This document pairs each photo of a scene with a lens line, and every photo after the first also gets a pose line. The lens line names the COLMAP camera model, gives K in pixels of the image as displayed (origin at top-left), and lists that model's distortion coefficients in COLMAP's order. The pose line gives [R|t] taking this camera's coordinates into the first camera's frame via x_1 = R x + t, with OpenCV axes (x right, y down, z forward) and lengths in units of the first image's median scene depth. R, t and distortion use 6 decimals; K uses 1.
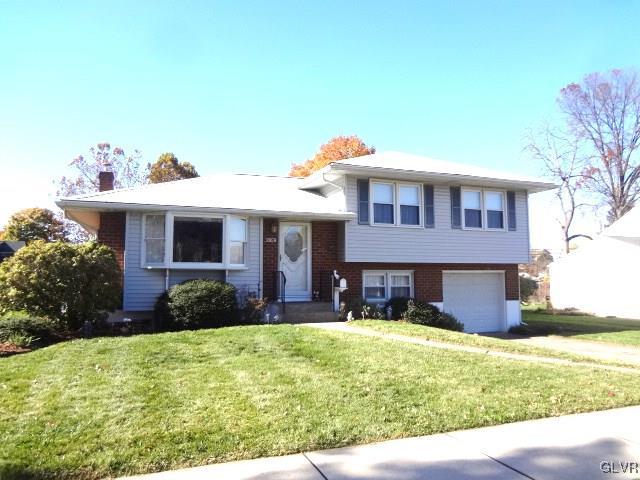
lens RADIAL K [[484.6, 0, 320.0], [0, 484.6, 240.0], [0, 0, 1]] dist [-0.229273, 0.000655]
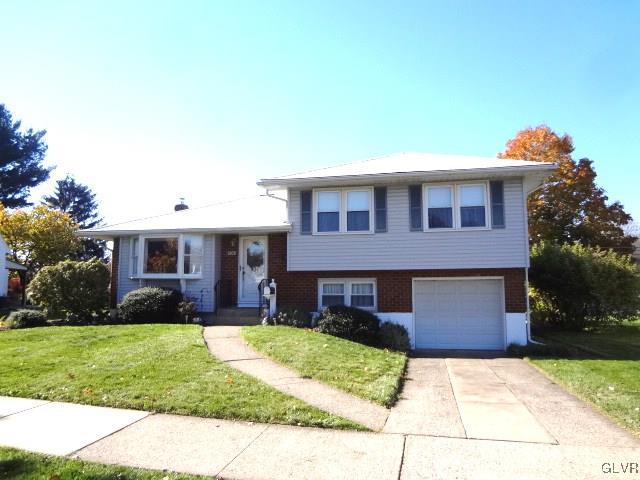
lens RADIAL K [[484.6, 0, 320.0], [0, 484.6, 240.0], [0, 0, 1]] dist [-0.229273, 0.000655]
pose [[0.845151, -0.055822, -0.531605, 0.642165], [0.043821, 0.998420, -0.035174, 0.017348], [0.532728, 0.006432, 0.846262, 0.136743]]
